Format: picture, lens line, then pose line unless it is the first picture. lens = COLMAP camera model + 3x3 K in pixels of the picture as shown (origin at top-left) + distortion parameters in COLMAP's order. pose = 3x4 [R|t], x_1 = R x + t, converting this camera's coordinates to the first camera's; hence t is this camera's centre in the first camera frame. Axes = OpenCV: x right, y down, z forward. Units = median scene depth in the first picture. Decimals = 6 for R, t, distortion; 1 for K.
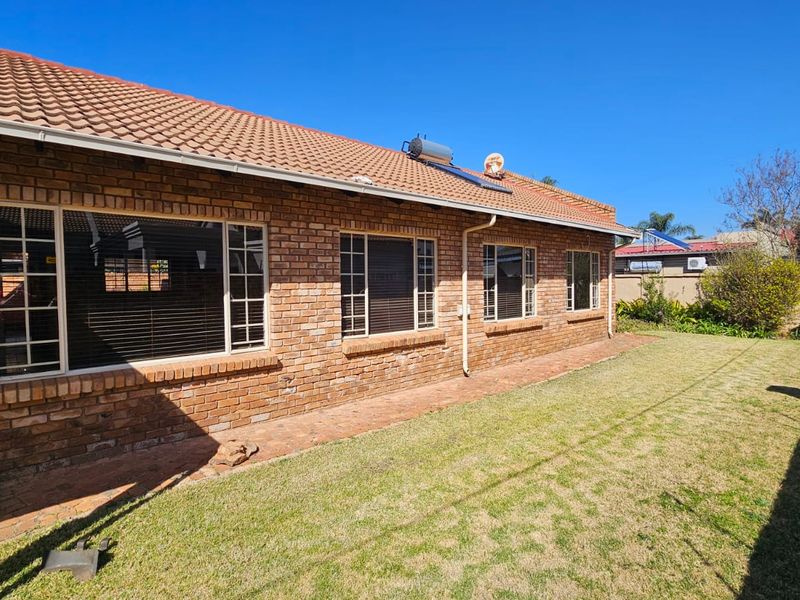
lens RADIAL K [[439.0, 0, 395.6], [0, 439.0, 304.0], [0, 0, 1]] dist [0.000564, 0.000103]
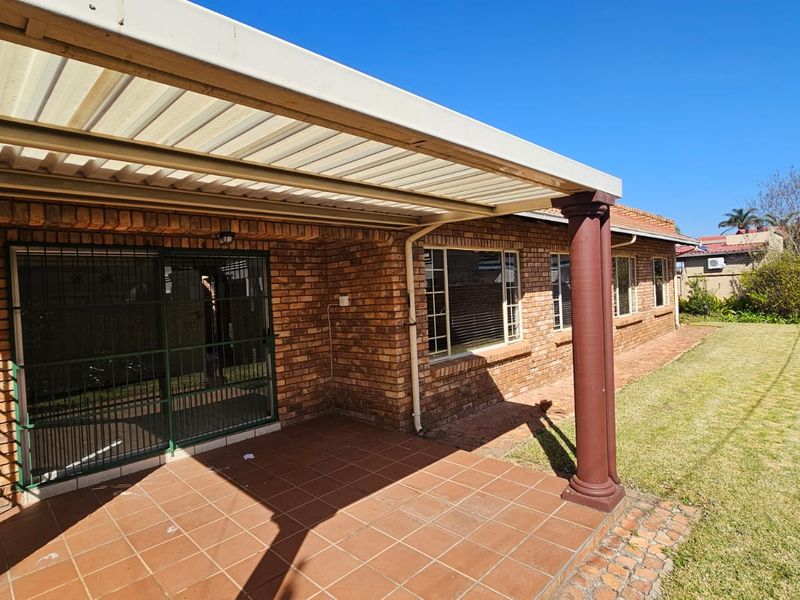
lens RADIAL K [[439.0, 0, 395.4], [0, 439.0, 304.7], [0, 0, 1]] dist [0.000564, 0.000103]
pose [[0.997960, -0.040422, 0.049424, -0.314179], [0.041182, 0.999047, -0.014468, -0.002703], [-0.048792, 0.016474, 0.998673, -0.152924]]
